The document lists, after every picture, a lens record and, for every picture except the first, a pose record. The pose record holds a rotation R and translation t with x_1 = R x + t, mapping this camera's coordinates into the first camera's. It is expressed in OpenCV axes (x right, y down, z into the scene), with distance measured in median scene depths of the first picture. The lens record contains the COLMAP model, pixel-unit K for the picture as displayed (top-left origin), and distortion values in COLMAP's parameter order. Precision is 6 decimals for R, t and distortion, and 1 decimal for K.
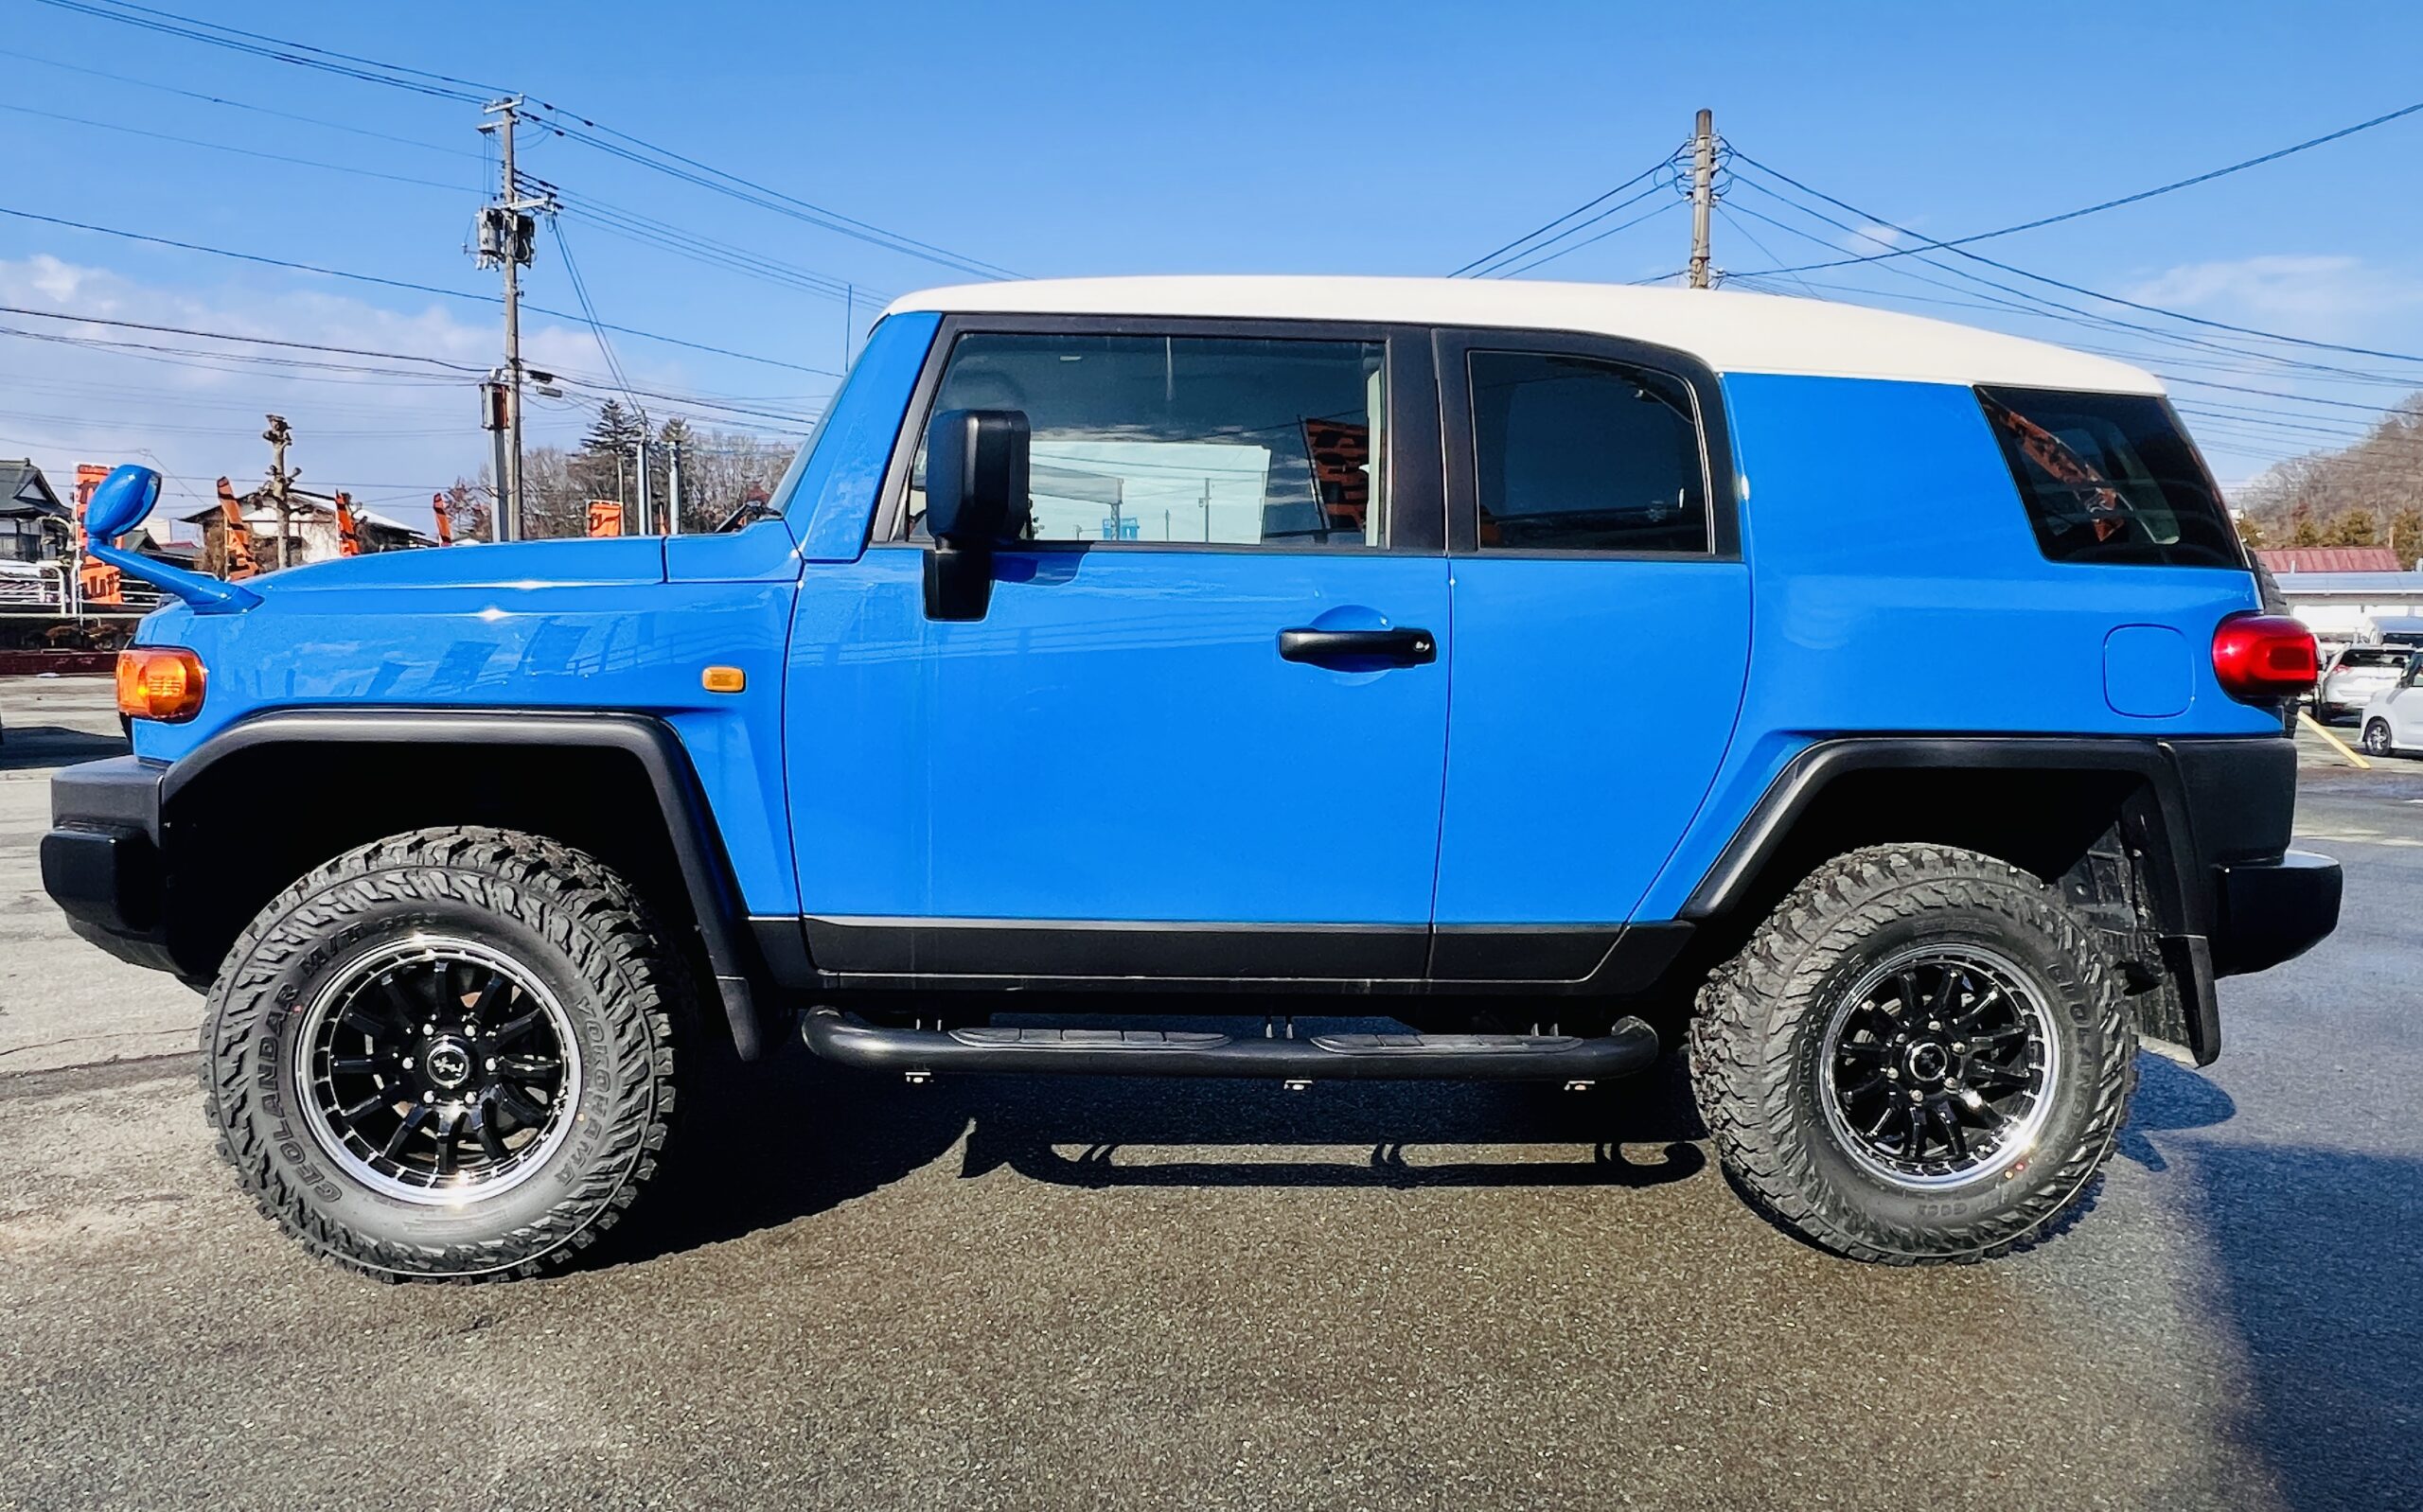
lens RADIAL K [[1515.1, 0, 1186.4], [0, 1515.1, 787.4], [0, 0, 1]] dist [-0.001551, -0.001483]
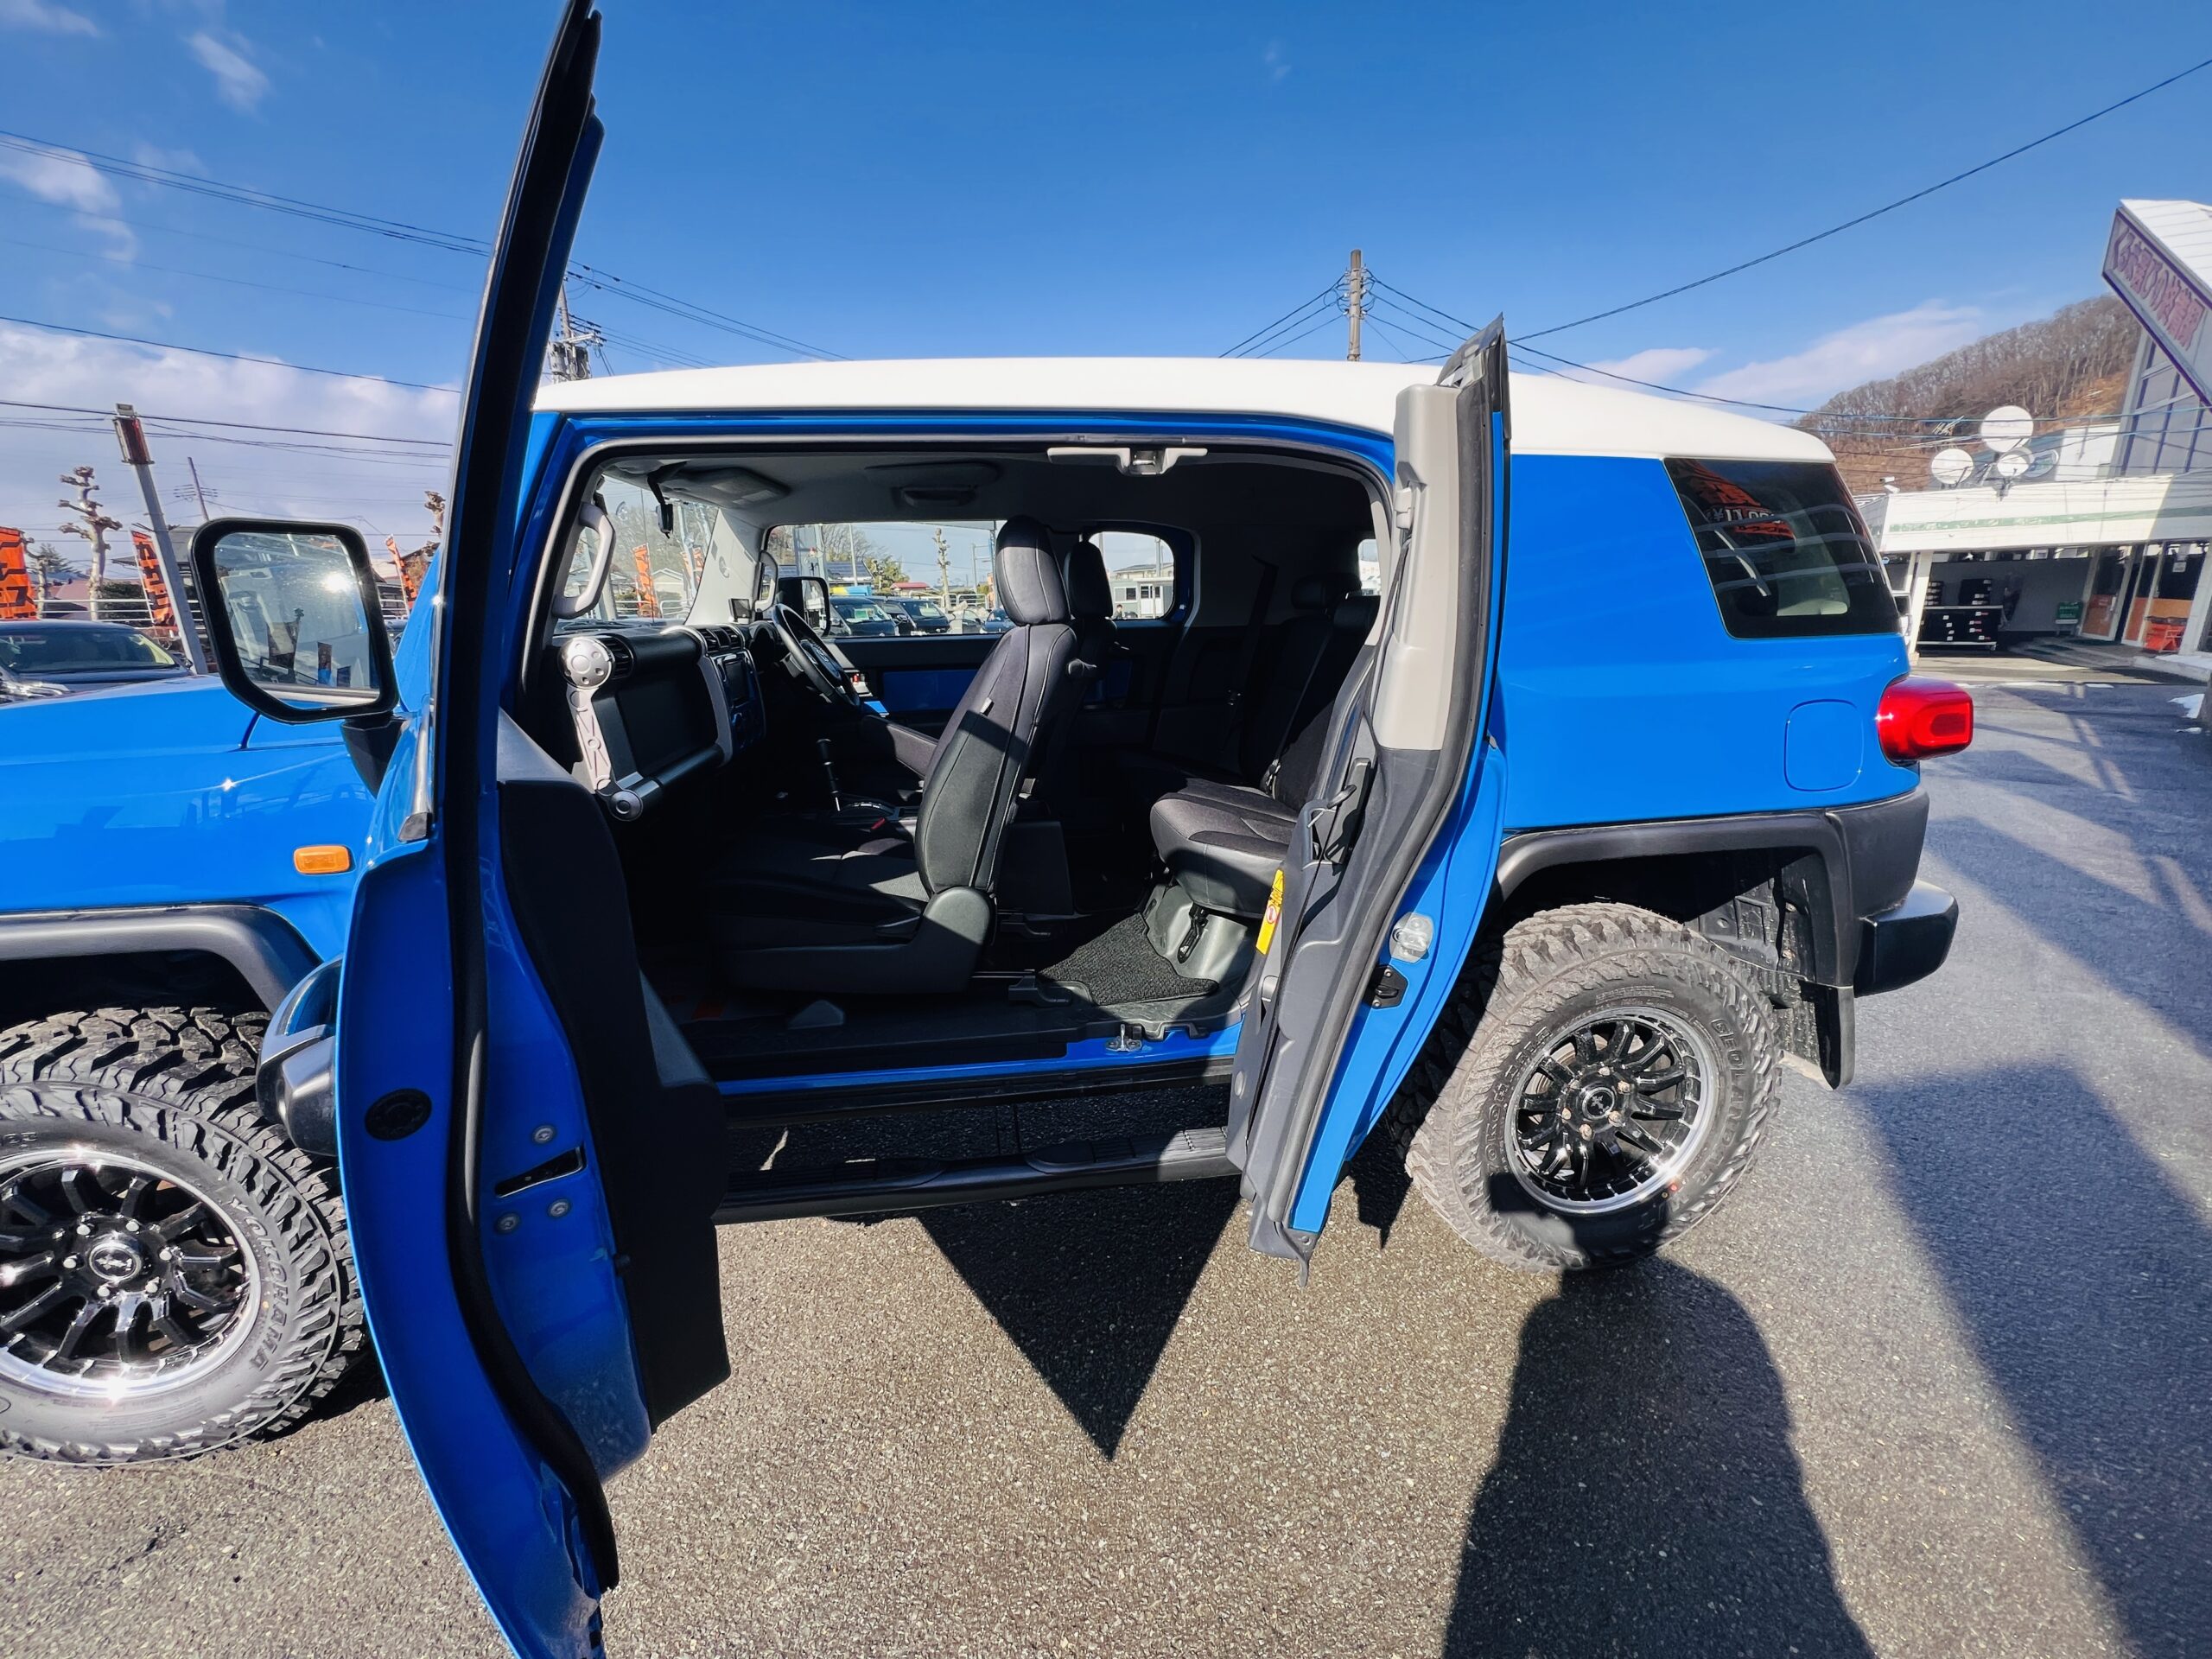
lens RADIAL K [[885.7, 0, 1103.5], [0, 885.7, 829.8], [0, 0, 1]] dist [-0.000958, -0.000133]
pose [[0.997270, -0.052434, 0.051993, 0.110213], [0.044322, 0.988223, 0.146462, -0.129495], [-0.059060, -0.143758, 0.987849, 0.423137]]
